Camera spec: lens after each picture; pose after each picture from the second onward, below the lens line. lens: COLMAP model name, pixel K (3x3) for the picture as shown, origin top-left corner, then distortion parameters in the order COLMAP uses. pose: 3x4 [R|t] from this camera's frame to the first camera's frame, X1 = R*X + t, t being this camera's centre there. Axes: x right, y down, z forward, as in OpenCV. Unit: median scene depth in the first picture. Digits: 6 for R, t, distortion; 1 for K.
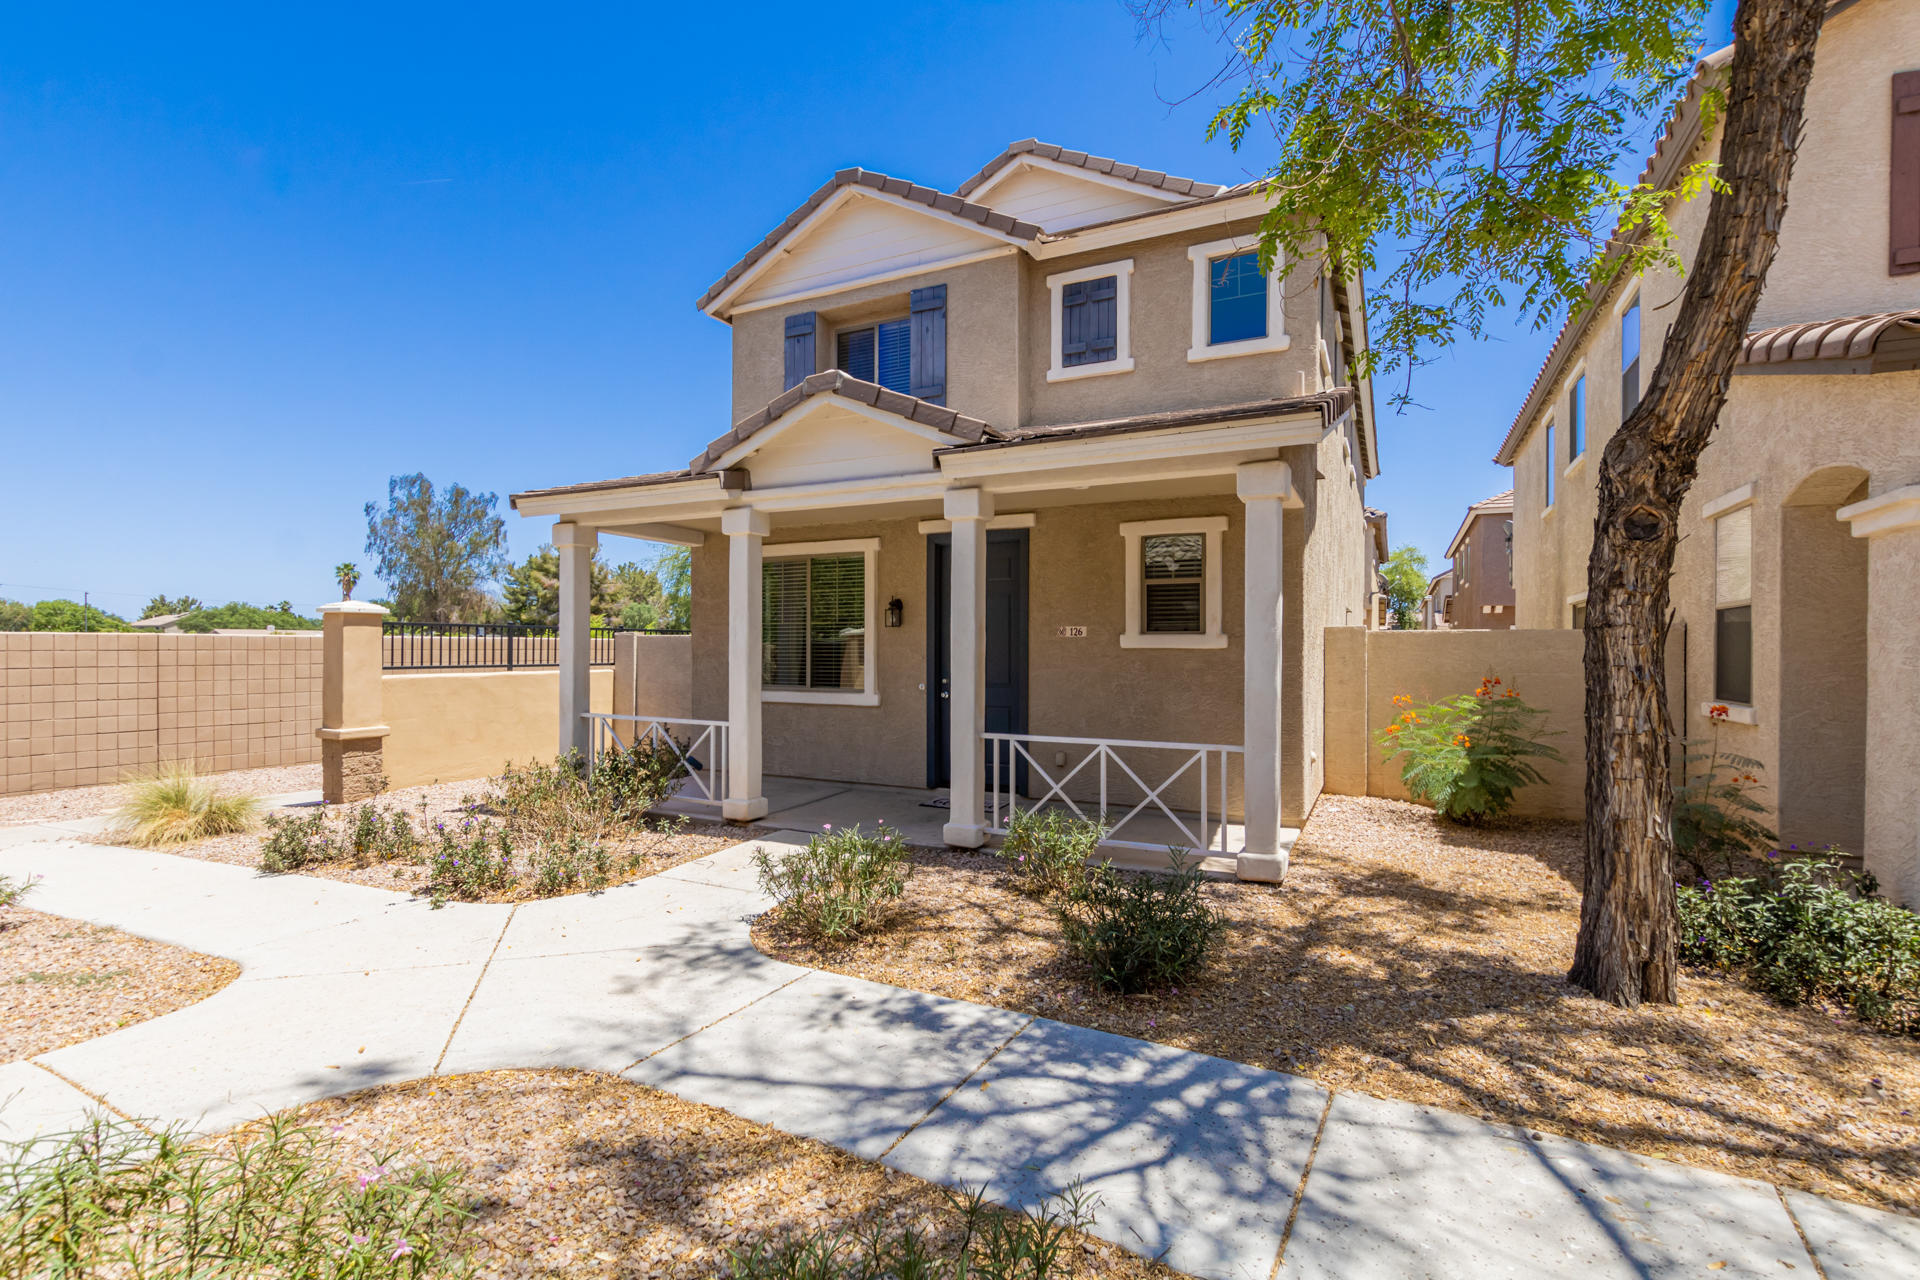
lens RADIAL K [[883.2, 0, 951.8], [0, 883.2, 649.2], [0, 0, 1]] dist [0.004519, -0.002951]
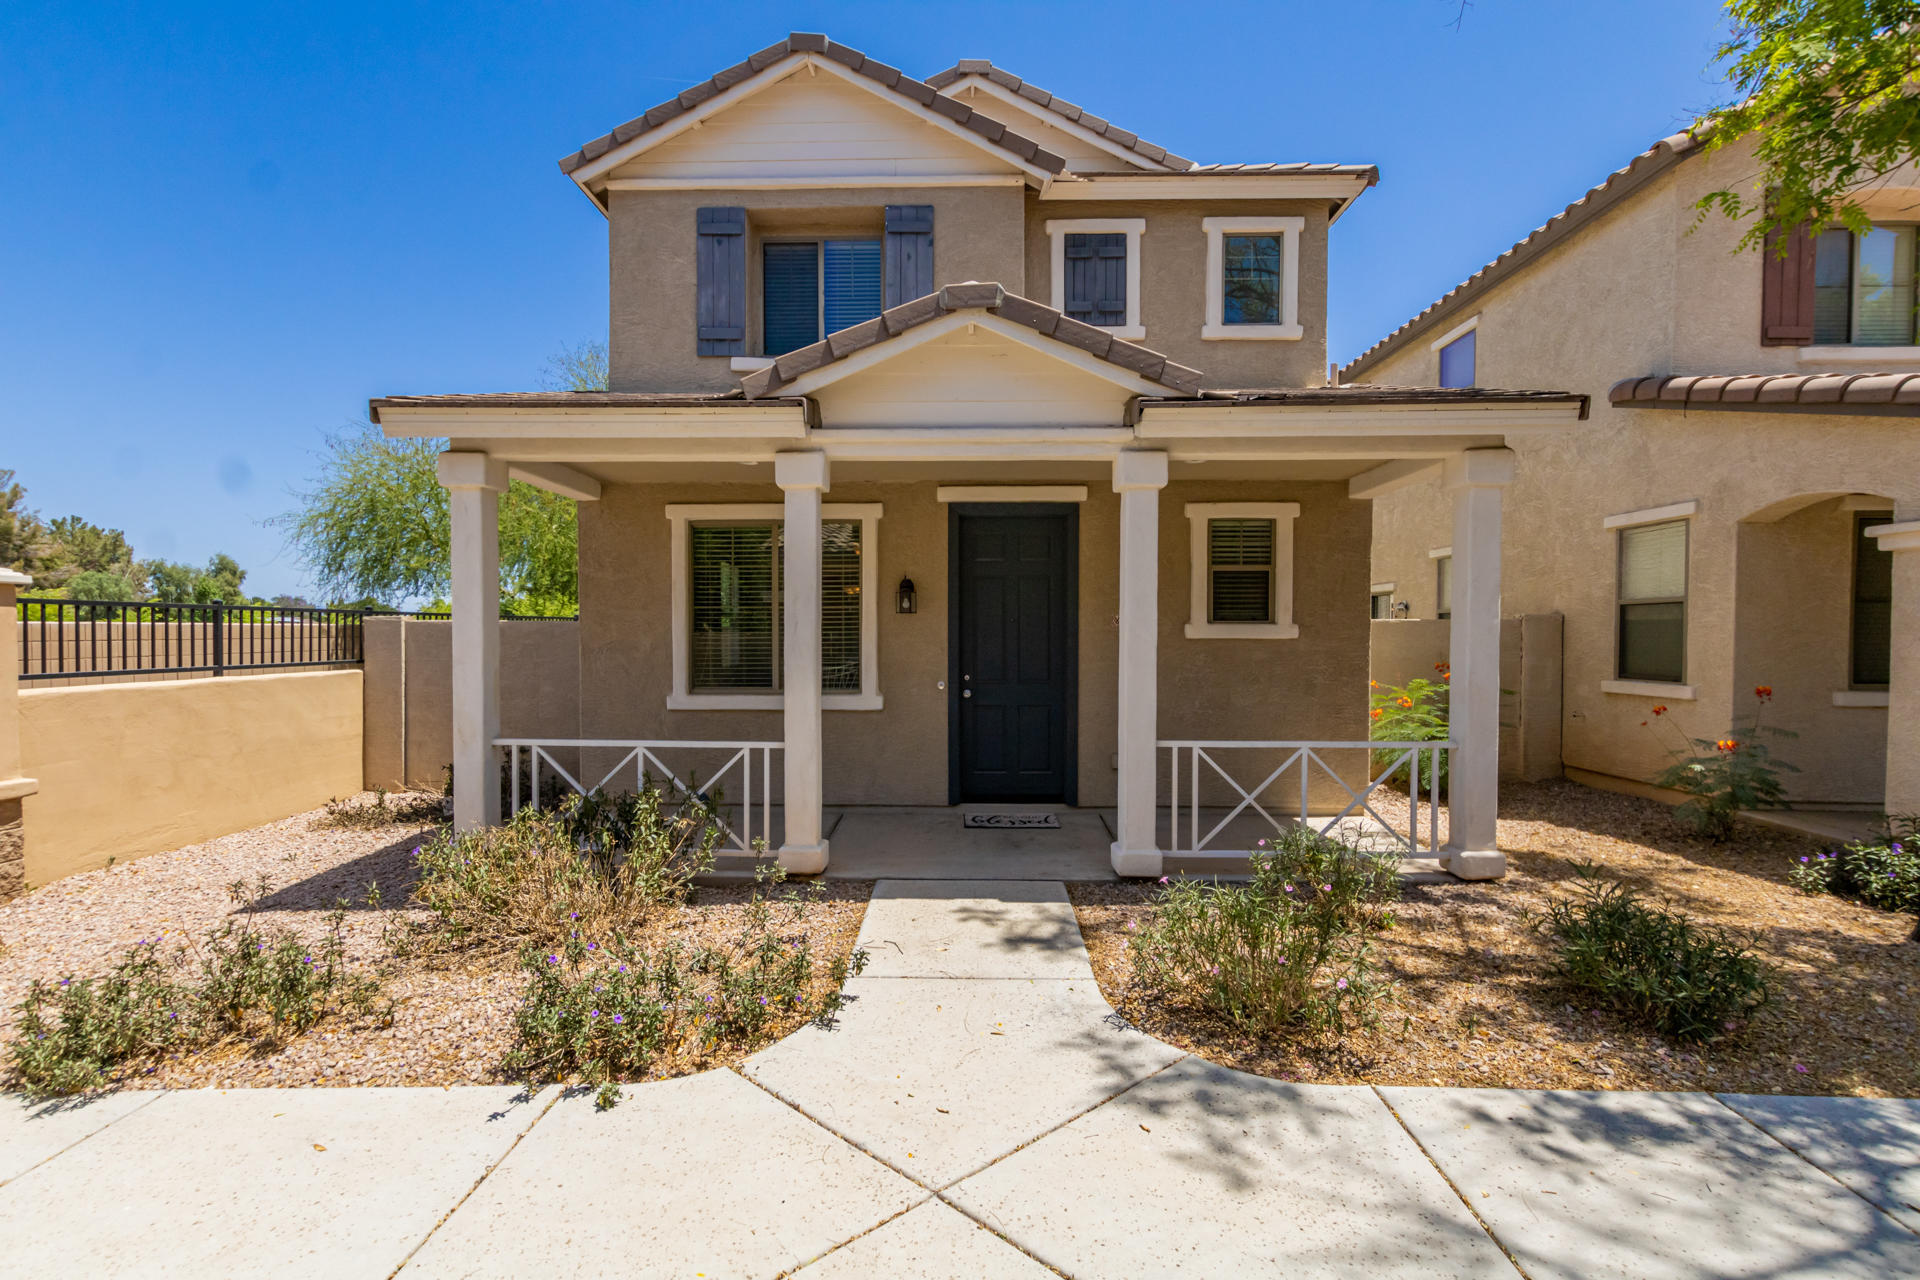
lens RADIAL K [[883.2, 0, 956.1], [0, 883.2, 652.3], [0, 0, 1]] dist [0.004519, -0.002951]
pose [[0.900078, -0.012889, 0.435538, -0.395199], [0.002718, 0.999709, 0.023967, -0.008890], [-0.435720, -0.020388, 0.899851, 0.247106]]
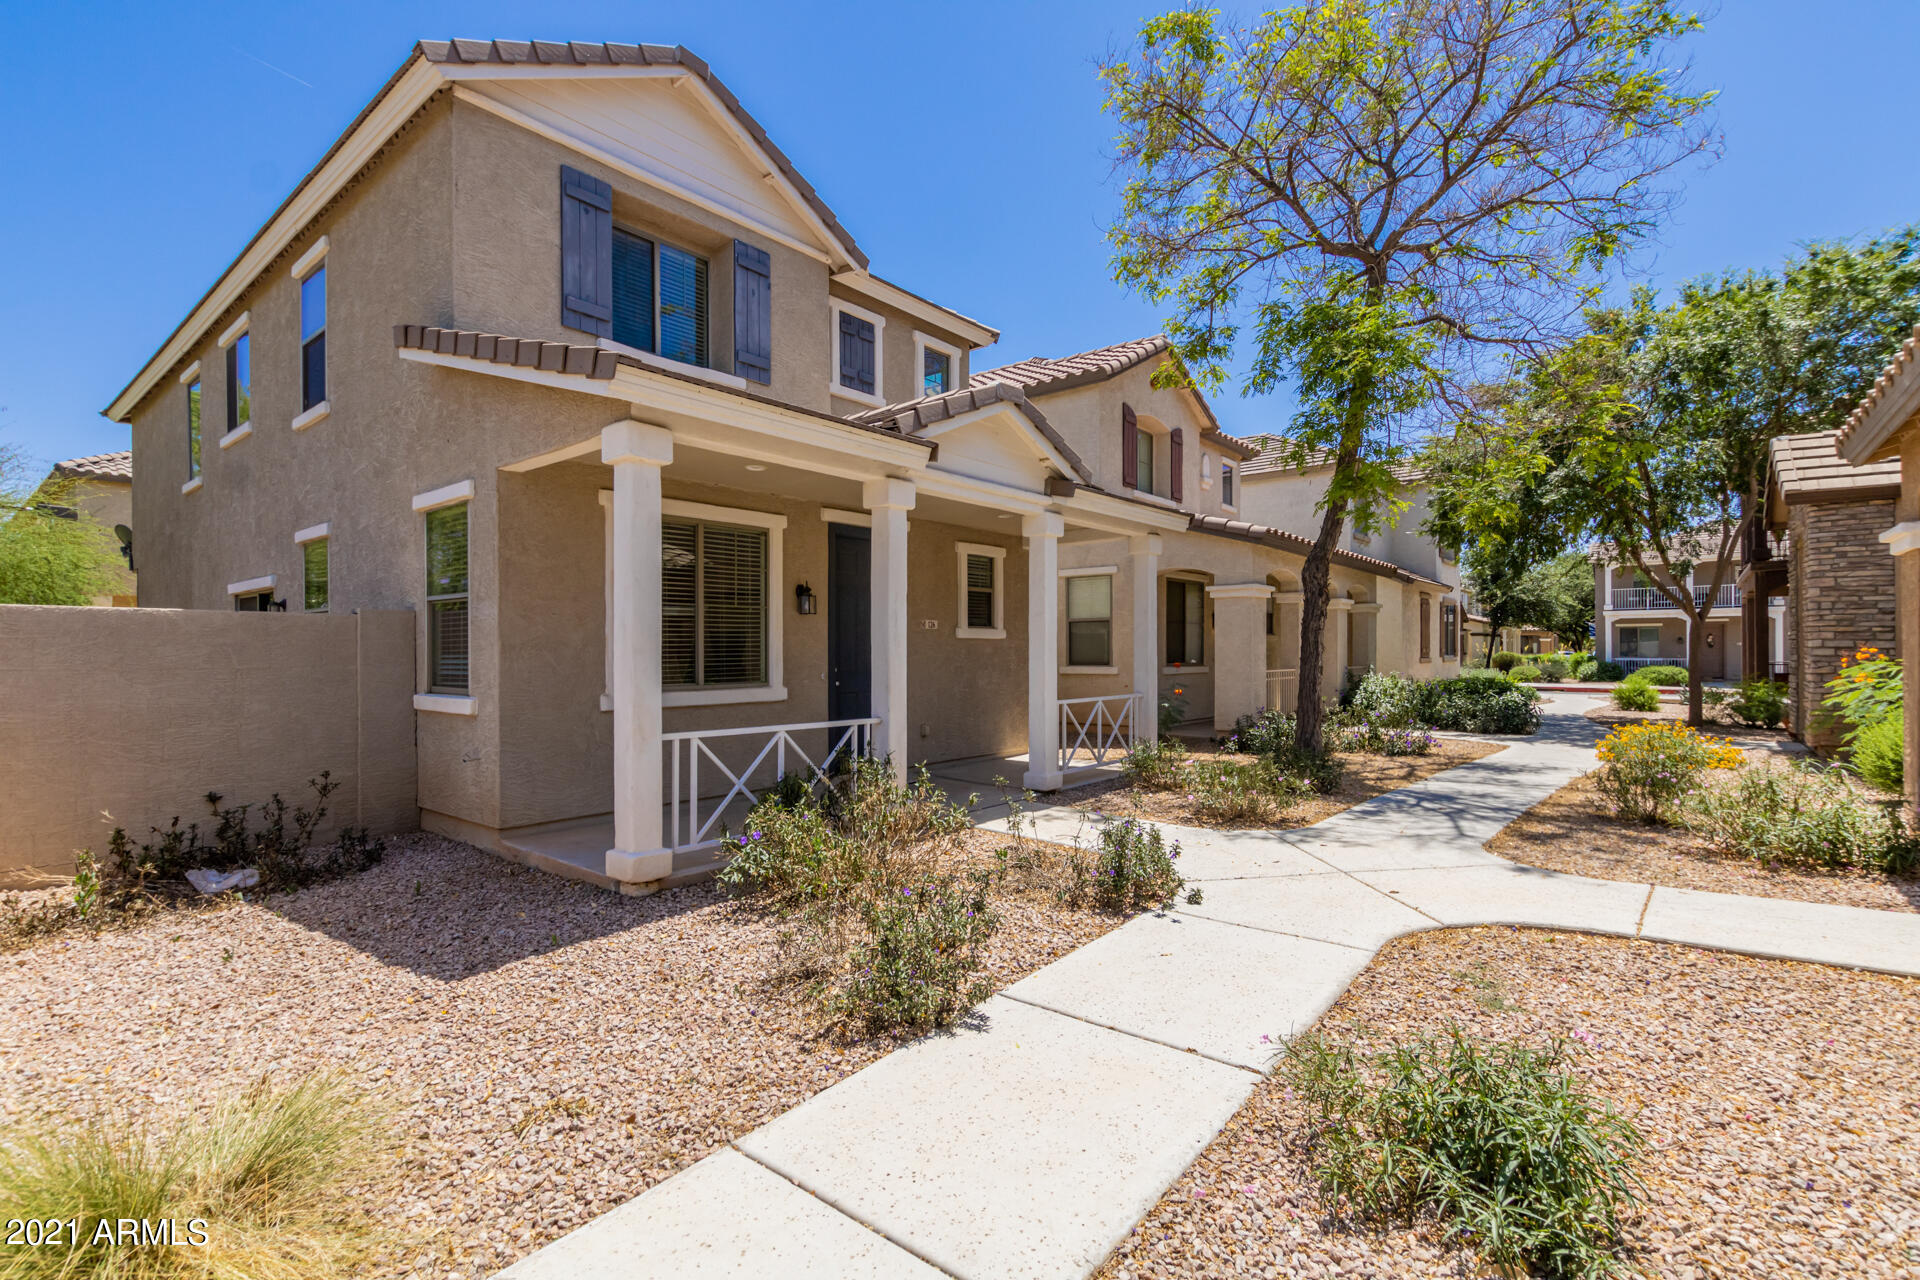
lens RADIAL K [[883.2, 0, 972.6], [0, 883.2, 648.3], [0, 0, 1]] dist [0.004519, -0.002951]
pose [[0.200254, -0.002677, 0.979740, -0.986277], [0.003825, 0.999991, 0.001950, 0.010623], [-0.979736, 0.003357, 0.200263, 0.658481]]
